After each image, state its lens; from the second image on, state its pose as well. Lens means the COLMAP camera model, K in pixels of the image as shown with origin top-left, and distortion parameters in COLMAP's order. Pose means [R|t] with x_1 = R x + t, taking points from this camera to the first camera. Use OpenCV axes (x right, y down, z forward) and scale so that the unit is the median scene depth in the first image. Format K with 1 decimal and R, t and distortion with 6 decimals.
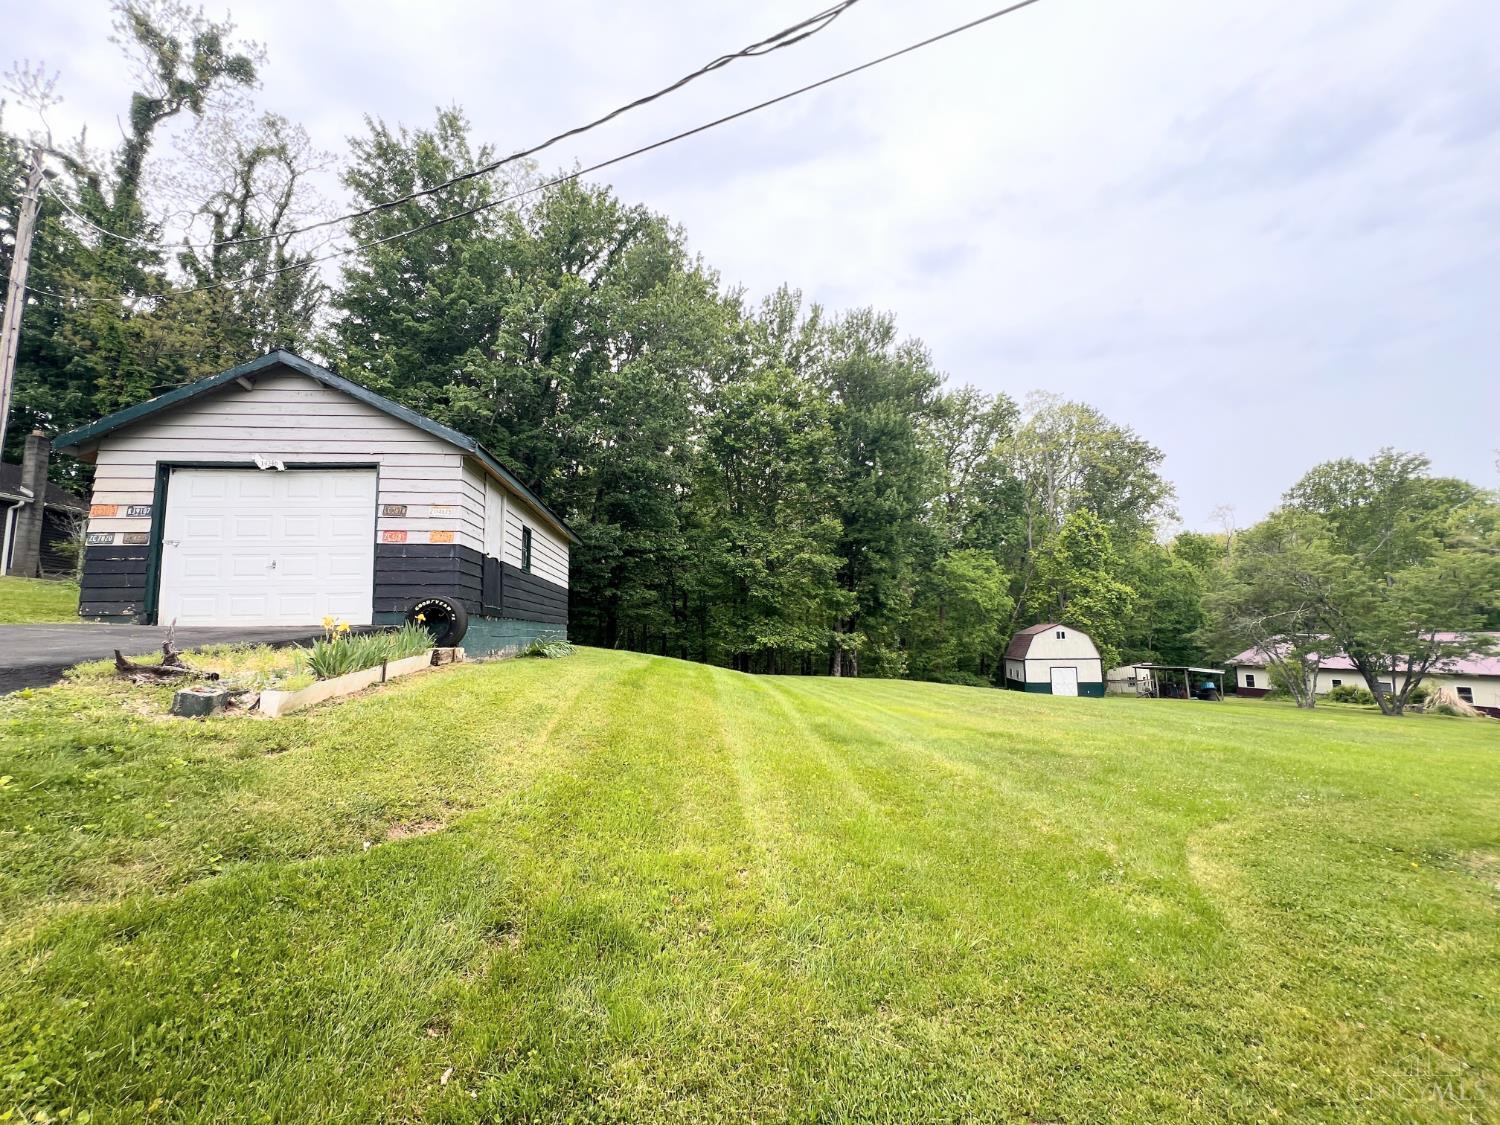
lens RADIAL K [[607.4, 0, 745.9], [0, 607.4, 566.3], [0, 0, 1]] dist [-0.002351, -0.000115]
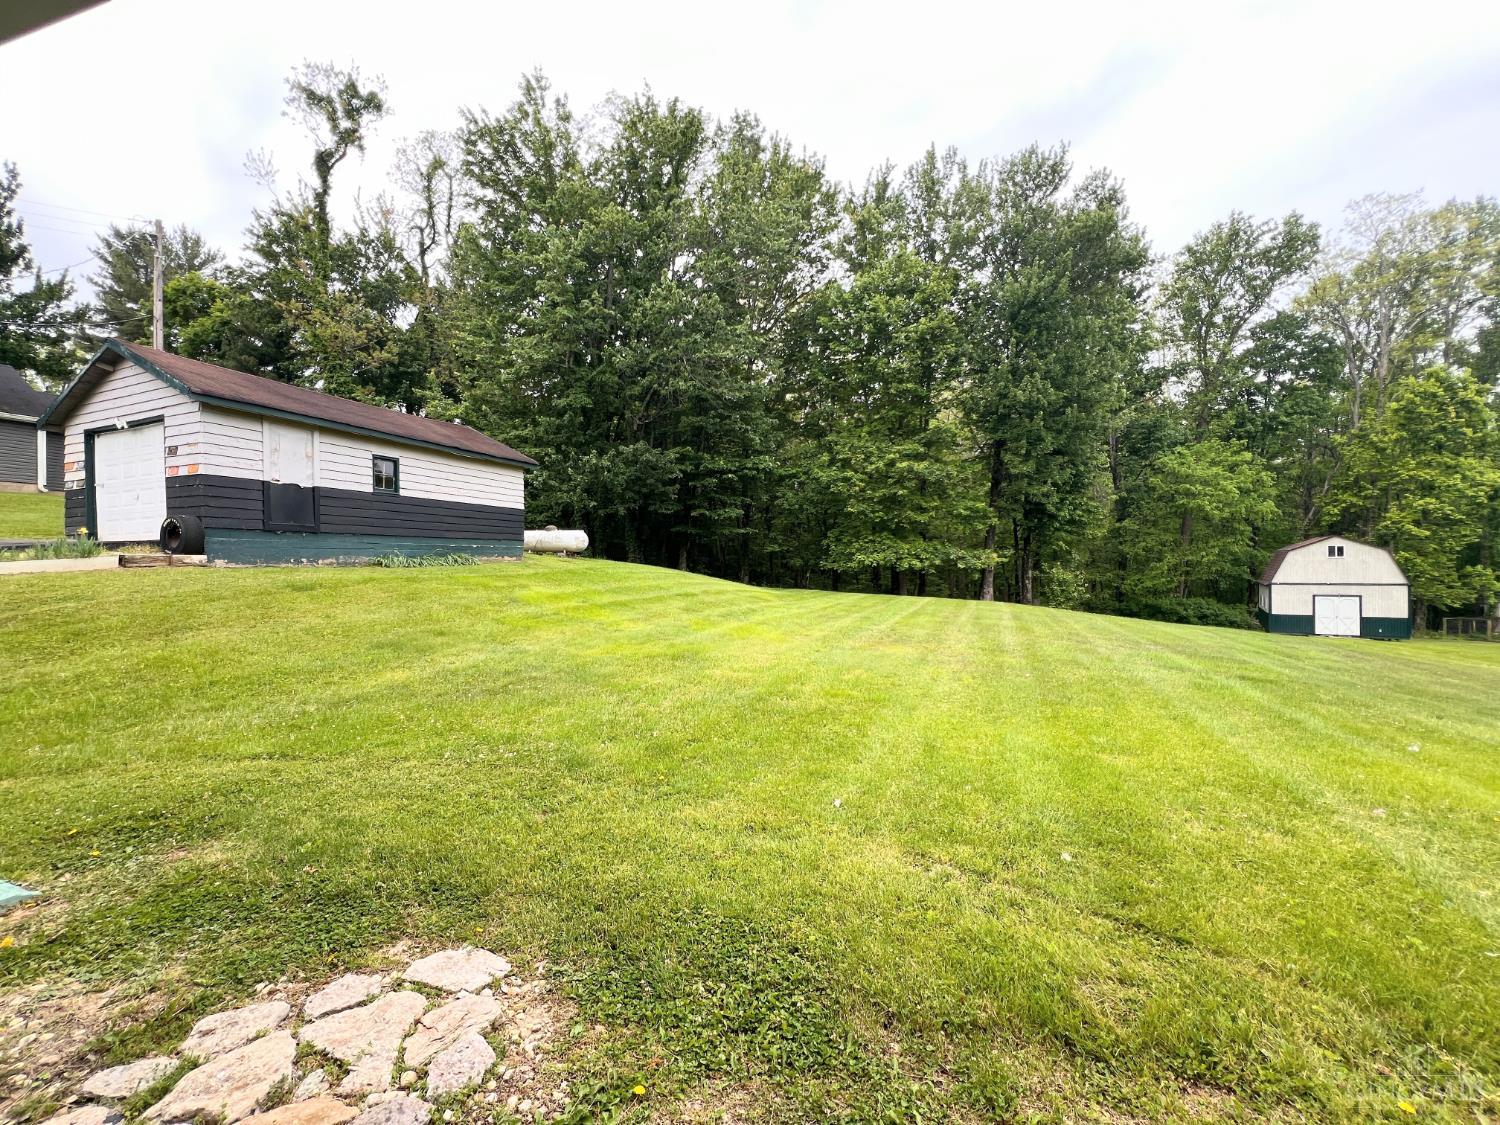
lens RADIAL K [[595.7, 0, 749.9], [0, 595.7, 562.5], [0, 0, 1]] dist [-0.001273, 0.000133]
pose [[0.897137, 0.000198, -0.441753, 0.271459], [0.053081, 0.992706, 0.108245, 0.018283], [0.438552, -0.120560, 0.890583, 0.090244]]
